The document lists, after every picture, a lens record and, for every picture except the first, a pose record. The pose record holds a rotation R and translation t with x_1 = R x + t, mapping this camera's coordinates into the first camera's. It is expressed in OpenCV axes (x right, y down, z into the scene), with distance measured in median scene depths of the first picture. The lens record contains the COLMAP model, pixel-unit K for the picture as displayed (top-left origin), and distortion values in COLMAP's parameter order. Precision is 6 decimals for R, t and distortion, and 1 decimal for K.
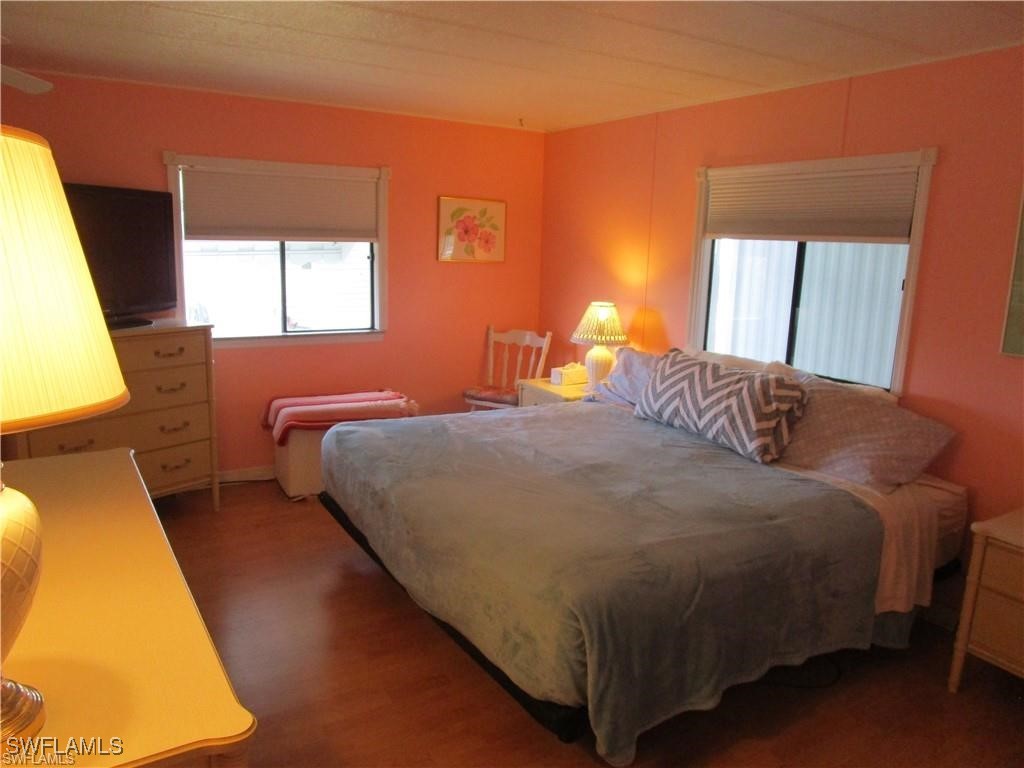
lens RADIAL K [[728.3, 0, 512.0], [0, 728.3, 384.0], [0, 0, 1]] dist [-0.007271, -0.001202]
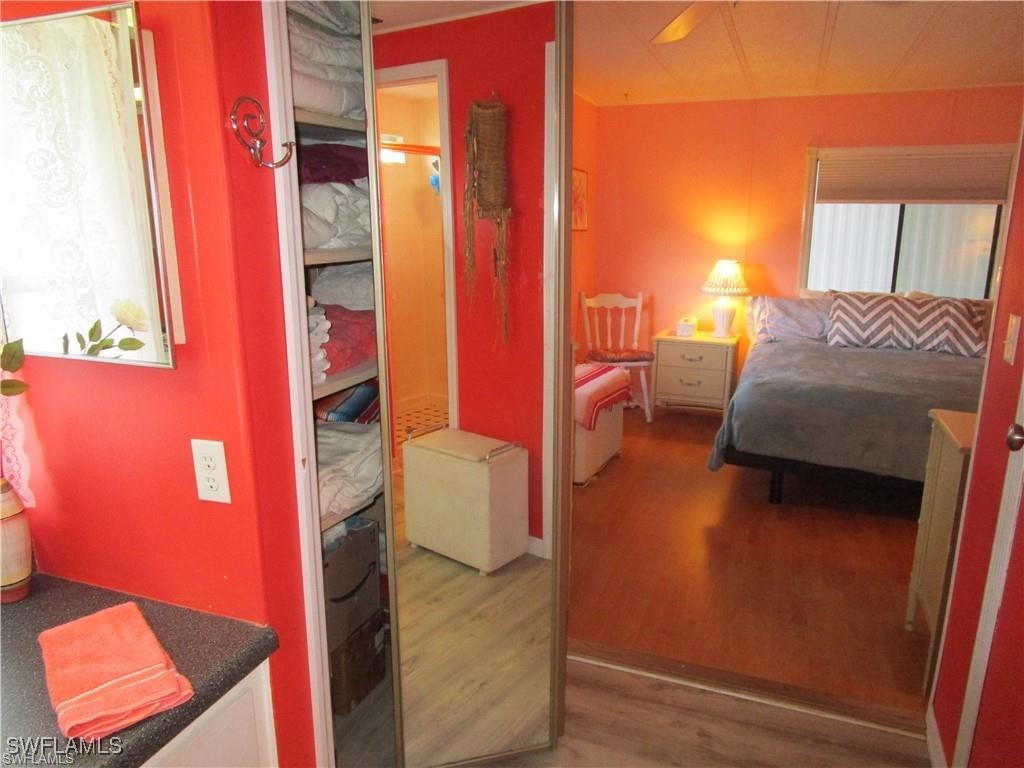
lens RADIAL K [[728.3, 0, 512.0], [0, 728.3, 384.0], [0, 0, 1]] dist [-0.007271, -0.001202]
pose [[0.803643, -0.162452, 0.572509, -1.063593], [0.136702, 0.986688, 0.088085, -0.081975], [-0.579198, 0.007474, 0.815153, 0.307996]]
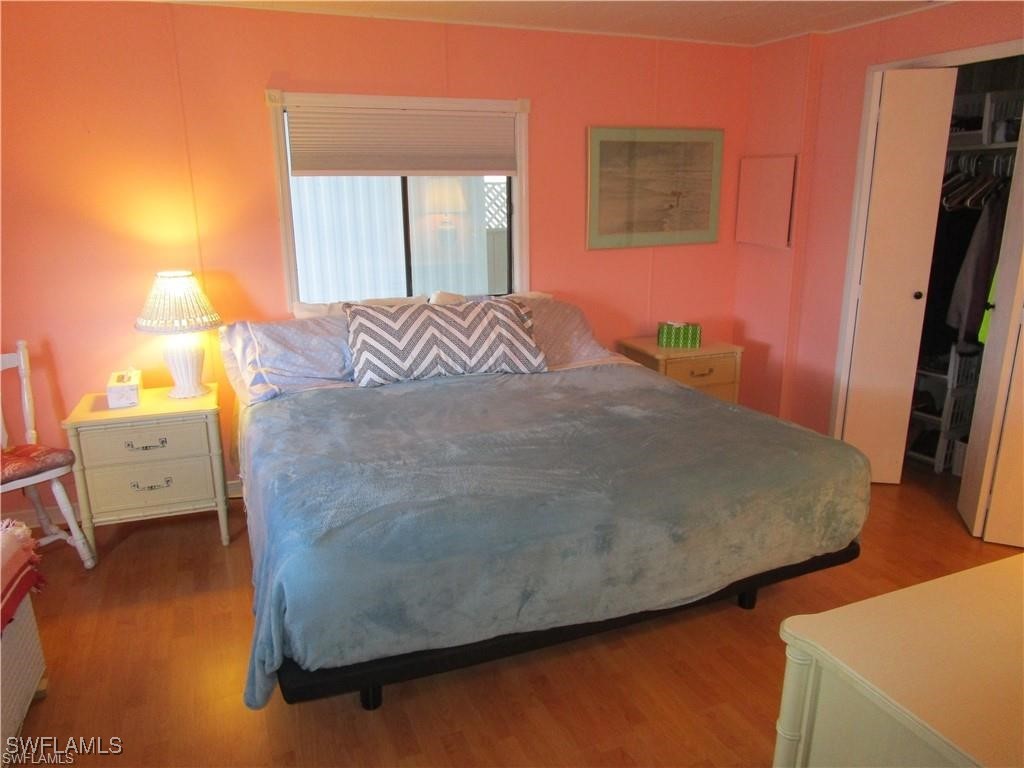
lens RADIAL K [[725.5, 0, 512.7], [0, 725.5, 377.6], [0, 0, 1]] dist [-0.028768, -0.001067]
pose [[0.169965, -0.282120, 0.944203, -0.632770], [0.204643, 0.947362, 0.246226, -0.147963], [-0.963967, 0.151375, 0.218753, 0.677340]]
